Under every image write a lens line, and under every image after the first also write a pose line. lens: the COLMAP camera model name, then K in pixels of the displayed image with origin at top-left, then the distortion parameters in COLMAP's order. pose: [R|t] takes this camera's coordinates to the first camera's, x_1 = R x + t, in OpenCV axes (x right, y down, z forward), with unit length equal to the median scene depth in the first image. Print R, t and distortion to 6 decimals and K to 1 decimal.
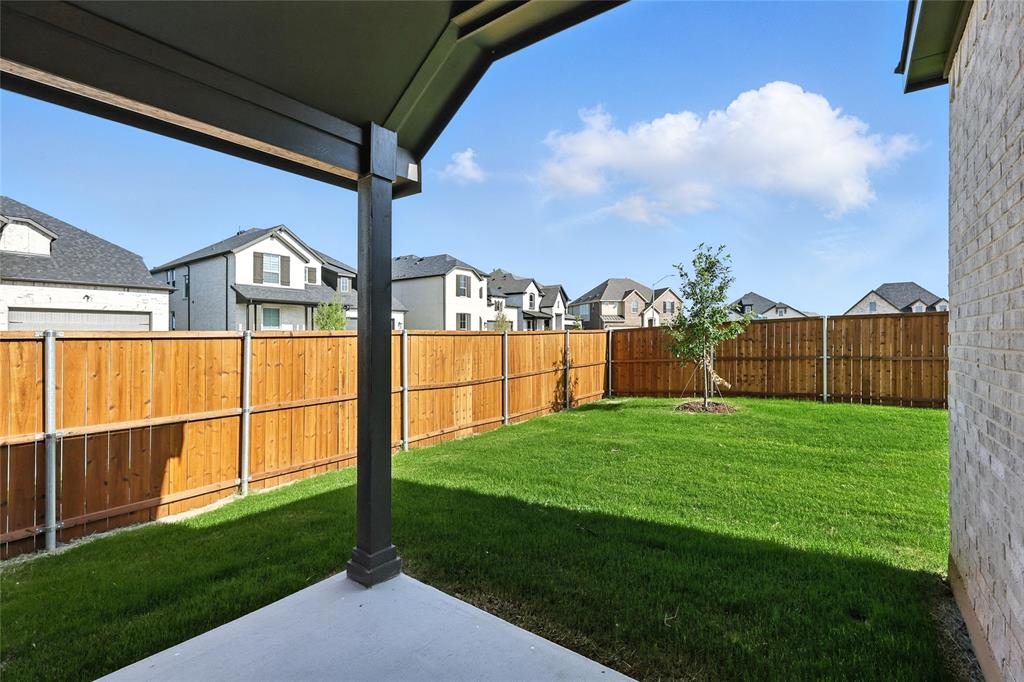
lens RADIAL K [[447.4, 0, 516.5], [0, 447.4, 338.5], [0, 0, 1]] dist [0.001736, 0.000940]
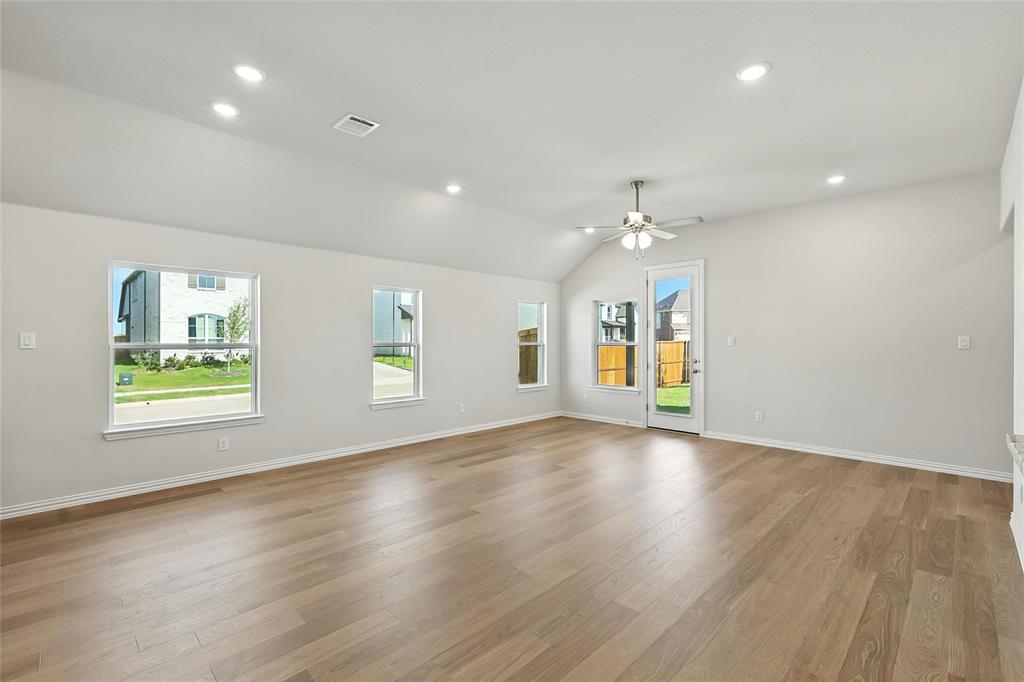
lens RADIAL K [[447.4, 0, 516.5], [0, 447.4, 338.5], [0, 0, 1]] dist [0.001736, 0.000940]
pose [[0.990439, 0.001569, -0.137944, -0.043987], [-0.003166, 0.999930, -0.011358, -0.001693], [0.137917, 0.011686, 0.990375, -0.171690]]
